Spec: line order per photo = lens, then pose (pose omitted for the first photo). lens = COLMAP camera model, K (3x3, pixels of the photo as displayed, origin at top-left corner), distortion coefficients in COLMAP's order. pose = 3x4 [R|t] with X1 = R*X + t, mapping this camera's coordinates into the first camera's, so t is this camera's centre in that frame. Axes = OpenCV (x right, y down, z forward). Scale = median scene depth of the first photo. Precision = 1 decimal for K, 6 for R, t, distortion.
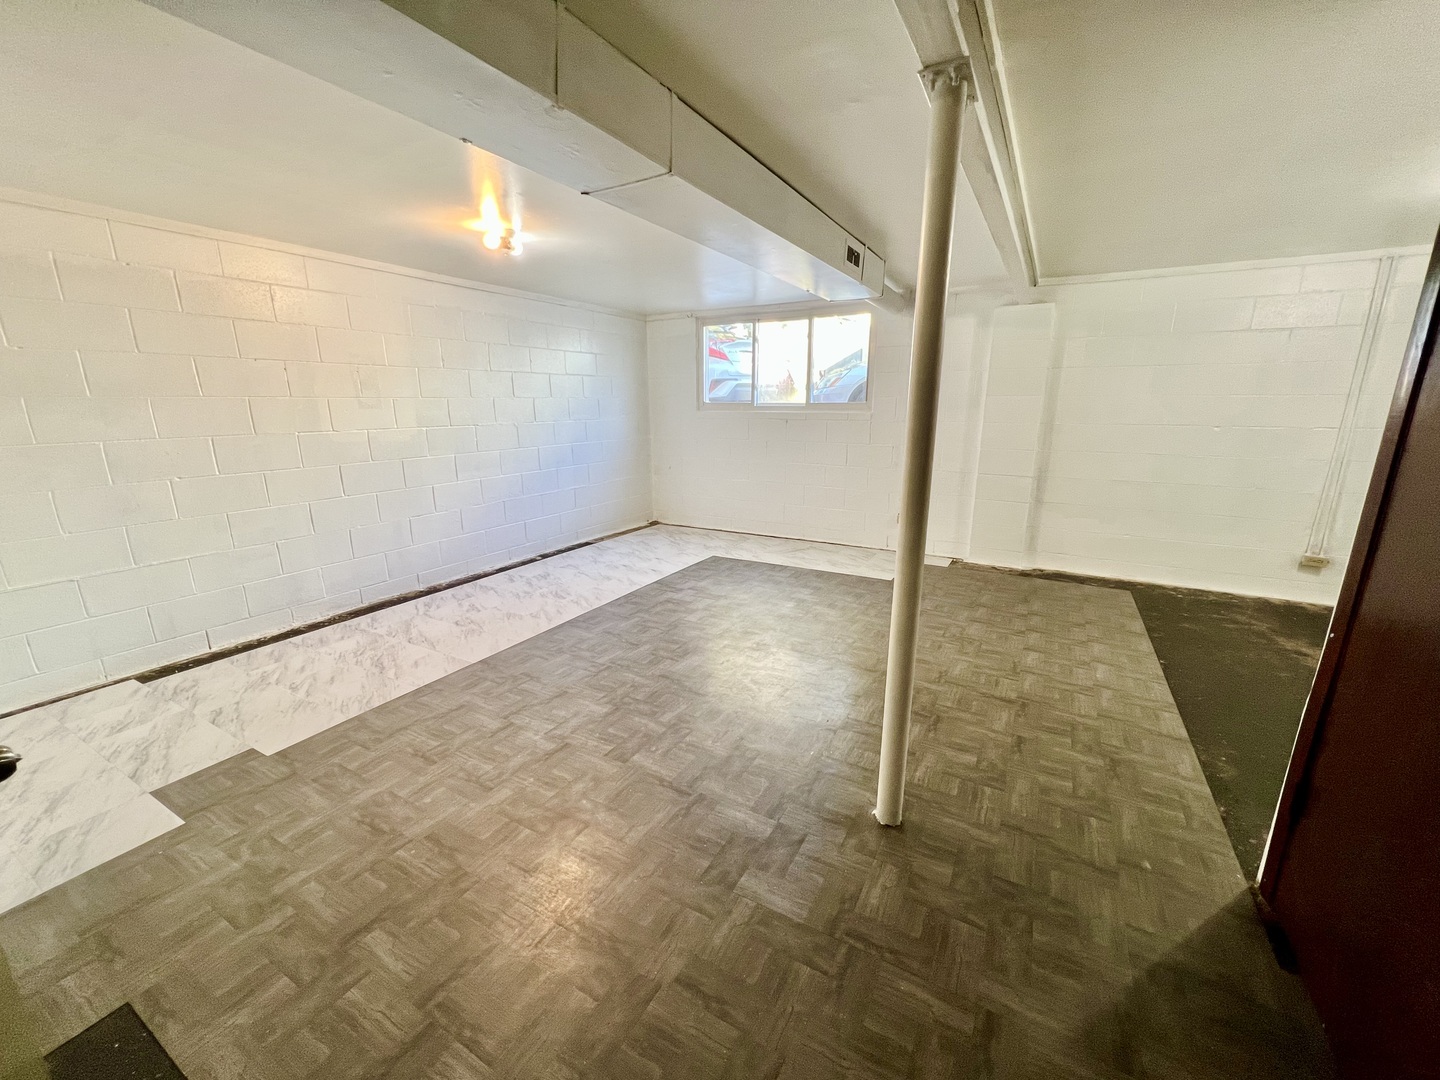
lens RADIAL K [[577.7, 0, 715.3], [0, 577.7, 547.4], [0, 0, 1]] dist [-0.003359, -0.000812]
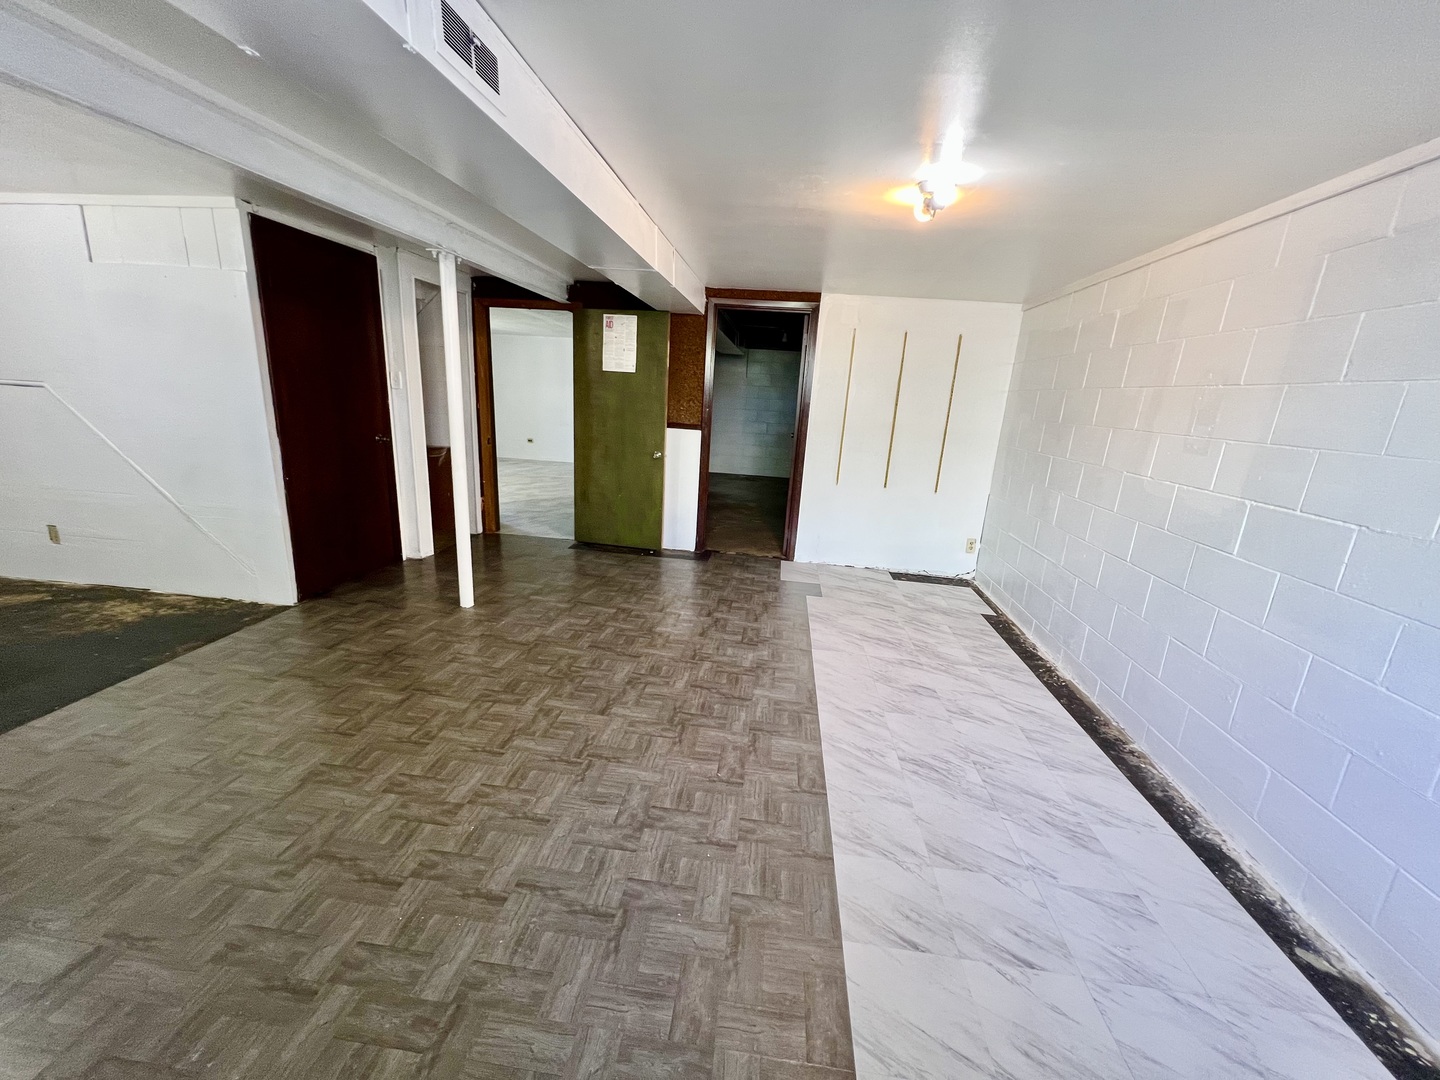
lens RADIAL K [[577.7, 0, 715.4], [0, 577.7, 539.5], [0, 0, 1]] dist [-0.003359, -0.000812]
pose [[-0.917387, 0.047581, -0.395143, 0.177762], [-0.152635, 0.874853, 0.459712, -0.458629], [0.367566, 0.482047, -0.795315, 1.683152]]
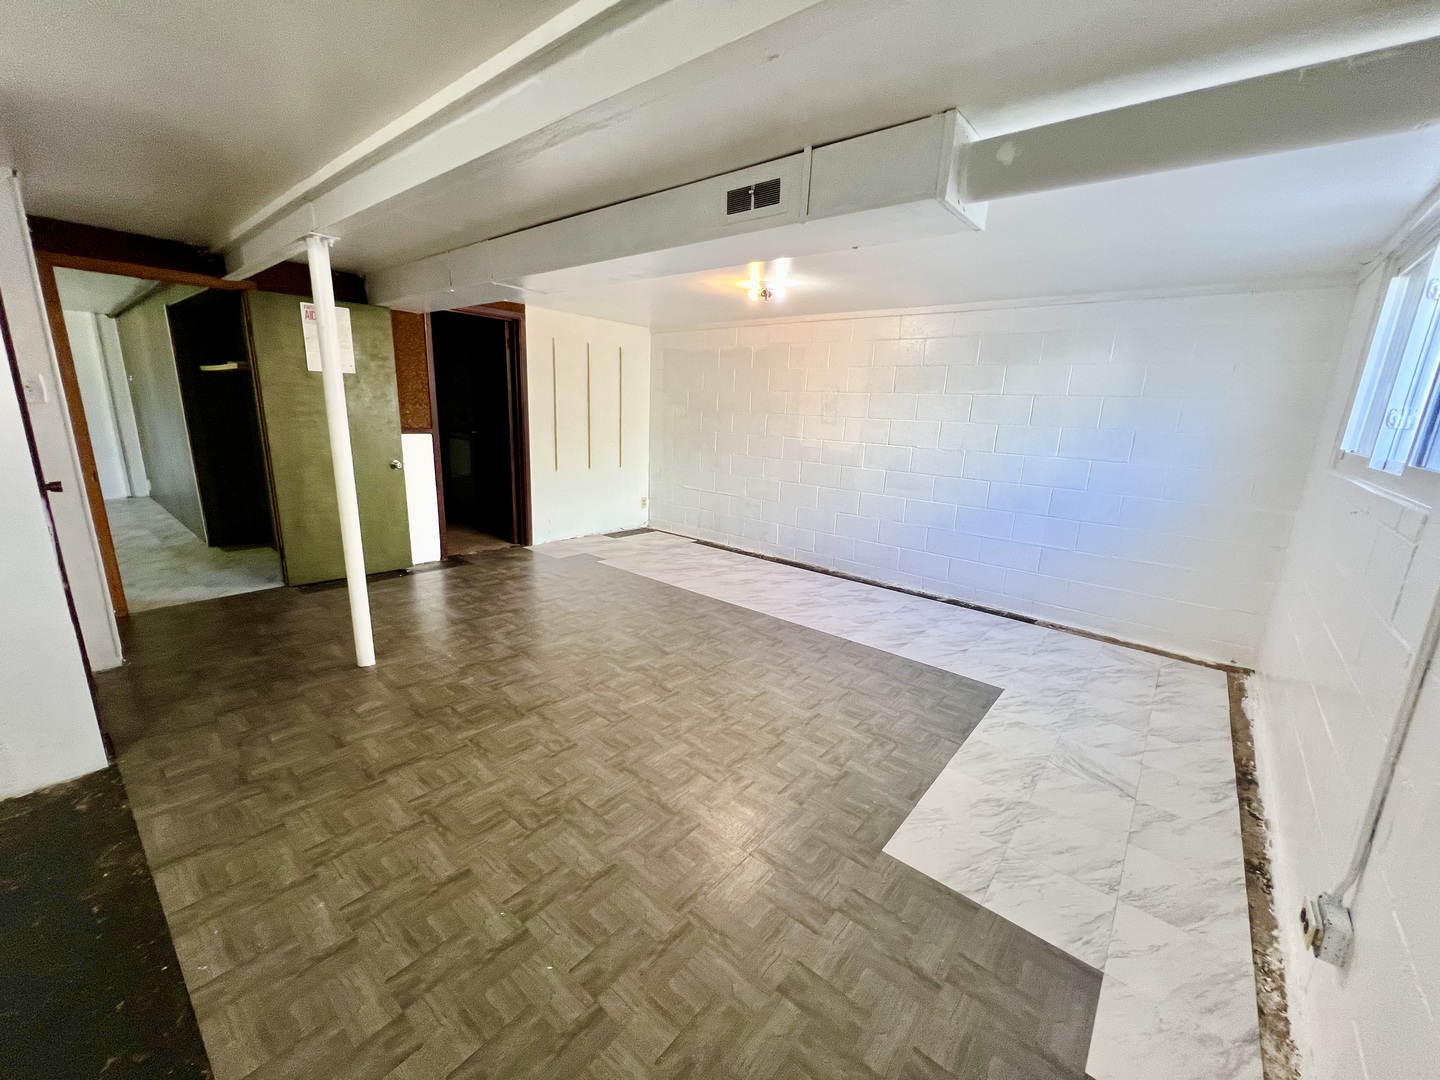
lens RADIAL K [[577.7, 0, 719.5], [0, 577.7, 539.4], [0, 0, 1]] dist [-0.003359, -0.000812]
pose [[-0.174739, 0.216273, -0.960569, 0.980071], [-0.280687, 0.924156, 0.259135, -0.335011], [0.943759, 0.314900, -0.100781, 1.214426]]
